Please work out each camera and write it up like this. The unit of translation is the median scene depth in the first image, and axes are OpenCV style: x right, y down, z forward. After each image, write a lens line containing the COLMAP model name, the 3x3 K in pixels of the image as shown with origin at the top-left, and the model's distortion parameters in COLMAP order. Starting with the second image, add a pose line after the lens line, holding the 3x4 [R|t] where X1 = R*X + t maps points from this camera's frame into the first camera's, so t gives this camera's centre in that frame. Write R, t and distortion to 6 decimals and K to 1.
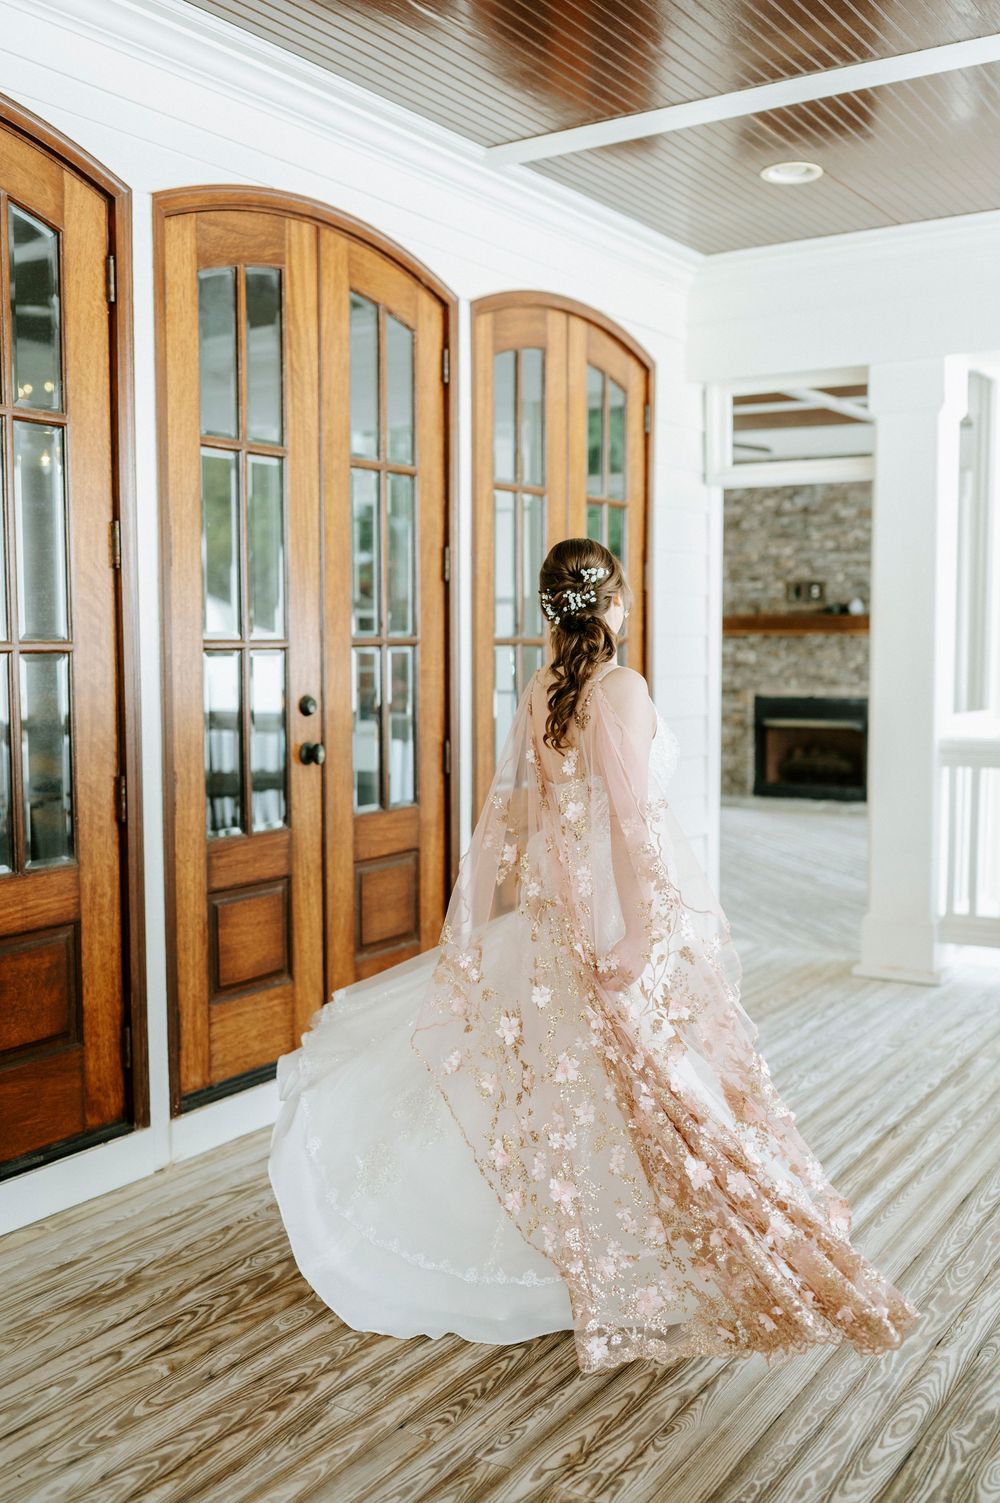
lens RADIAL K [[1498.2, 0, 473.7], [0, 1498.2, 752.7], [0, 0, 1]] dist [0.009751, -0.022763]
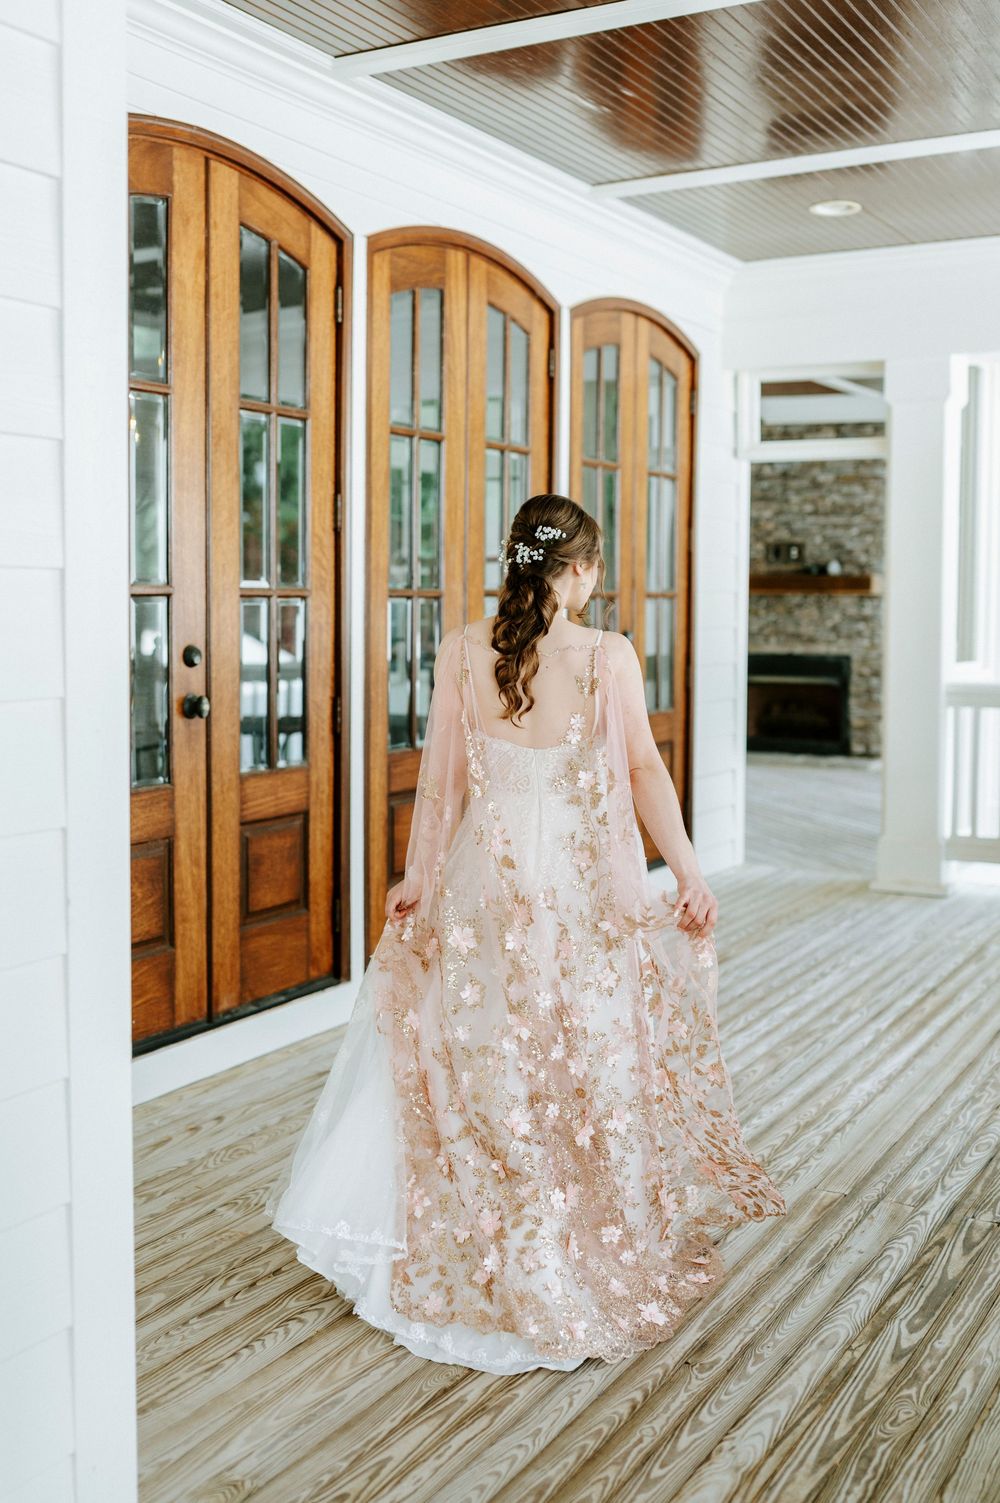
lens RADIAL K [[1575.5, 0, 500.9], [0, 1575.5, 668.4], [0, 0, 1]] dist [0.004251, 0.004465]
pose [[0.998017, 0.008232, 0.062407, -0.130239], [-0.006333, 0.999512, -0.030573, 0.022464], [-0.062629, 0.030117, 0.997582, -0.231728]]
